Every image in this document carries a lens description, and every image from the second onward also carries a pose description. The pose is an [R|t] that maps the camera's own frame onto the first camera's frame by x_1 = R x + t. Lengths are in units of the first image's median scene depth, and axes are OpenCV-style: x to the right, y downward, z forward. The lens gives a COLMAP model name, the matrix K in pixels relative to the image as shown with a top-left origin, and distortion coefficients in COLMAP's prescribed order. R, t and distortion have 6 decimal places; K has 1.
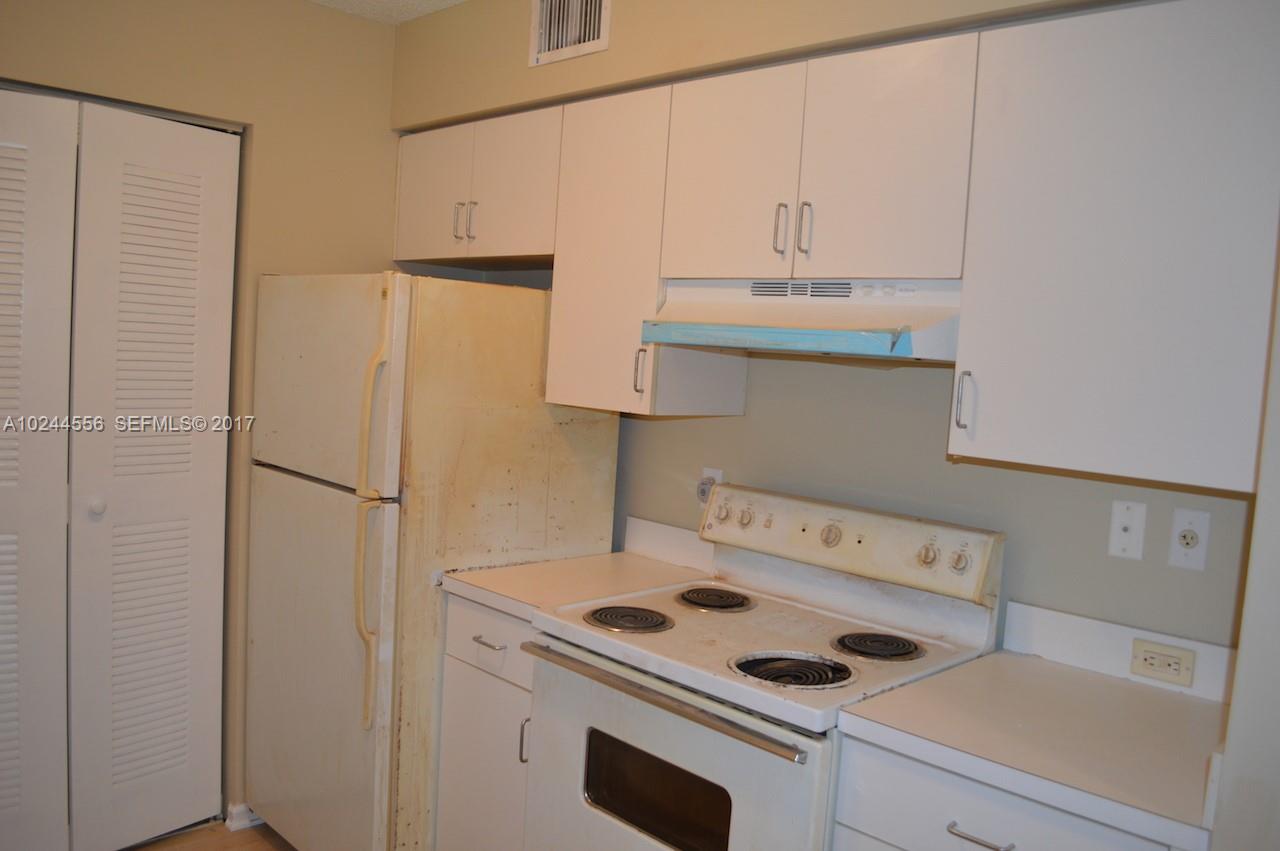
lens RADIAL K [[1025.8, 0, 649.5], [0, 1025.8, 425.5], [0, 0, 1]] dist [-0.079880, 0.006562]
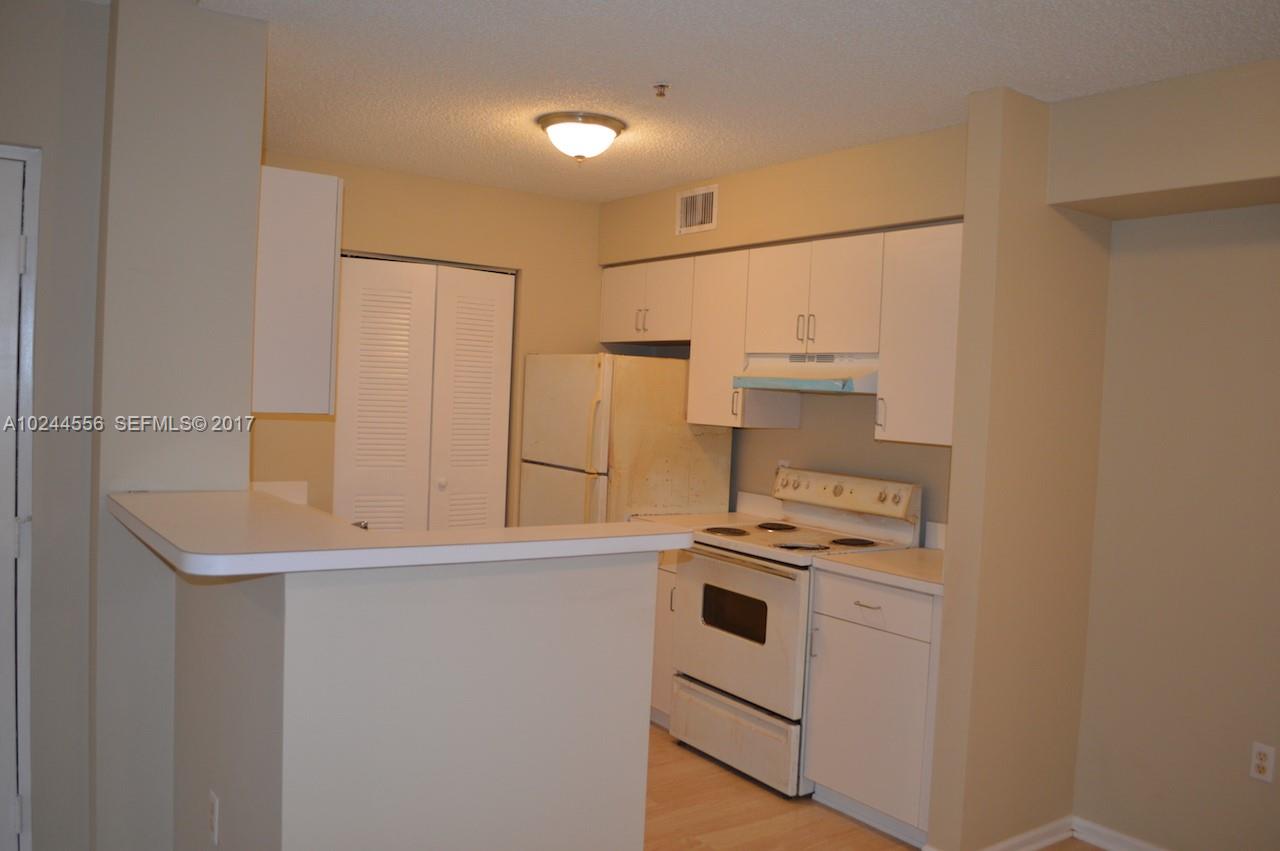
lens RADIAL K [[1025.8, 0, 649.5], [0, 1025.8, 425.5], [0, 0, 1]] dist [-0.079880, 0.006562]
pose [[0.984276, -0.014684, -0.176025, 0.165002], [0.006245, 0.998808, -0.048402, 0.075820], [0.176526, 0.046542, 0.983195, -0.849508]]
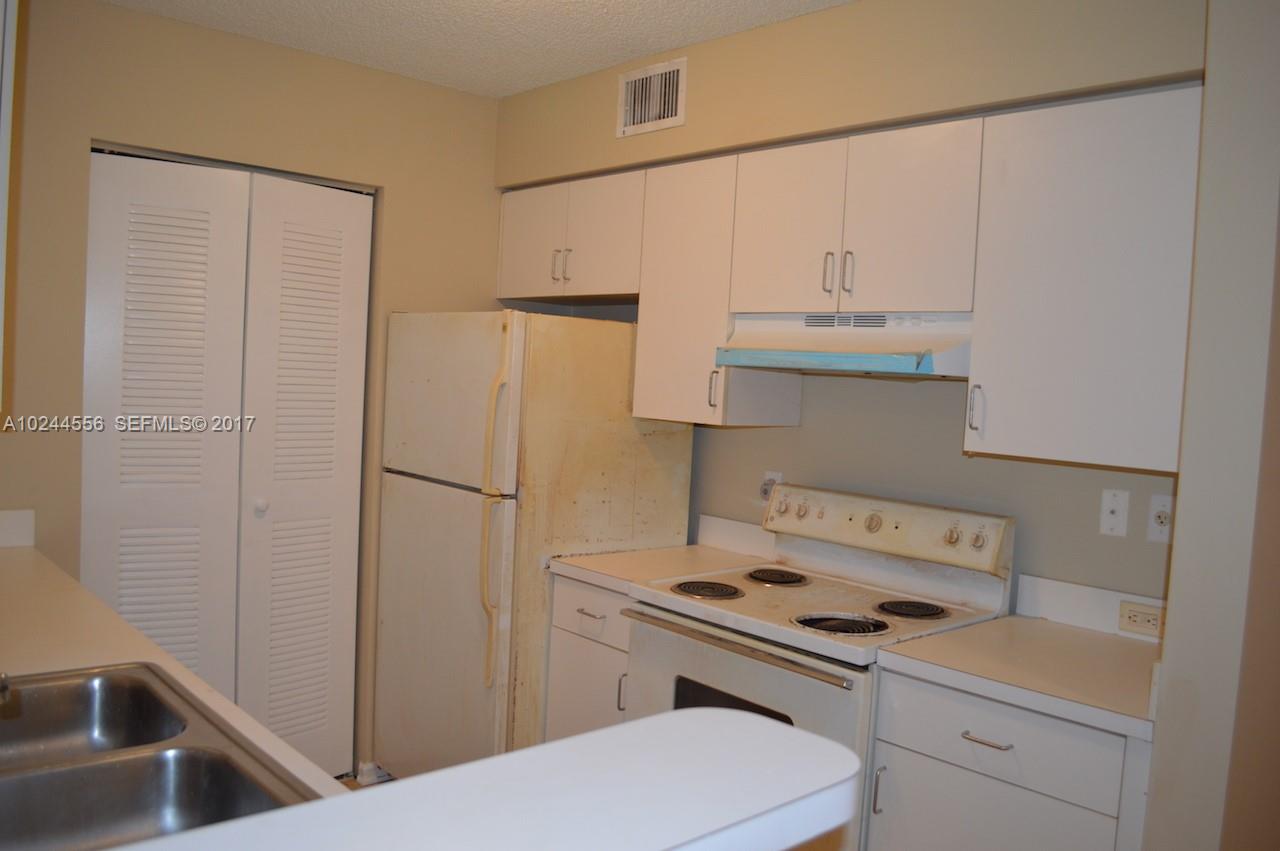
lens RADIAL K [[1025.8, 0, 649.5], [0, 1025.8, 425.5], [0, 0, 1]] dist [-0.079880, 0.006562]
pose [[0.998737, -0.007884, -0.049631, -0.025238], [0.006612, 0.999647, -0.025750, 0.020922], [0.049816, 0.025389, 0.998436, -0.217111]]
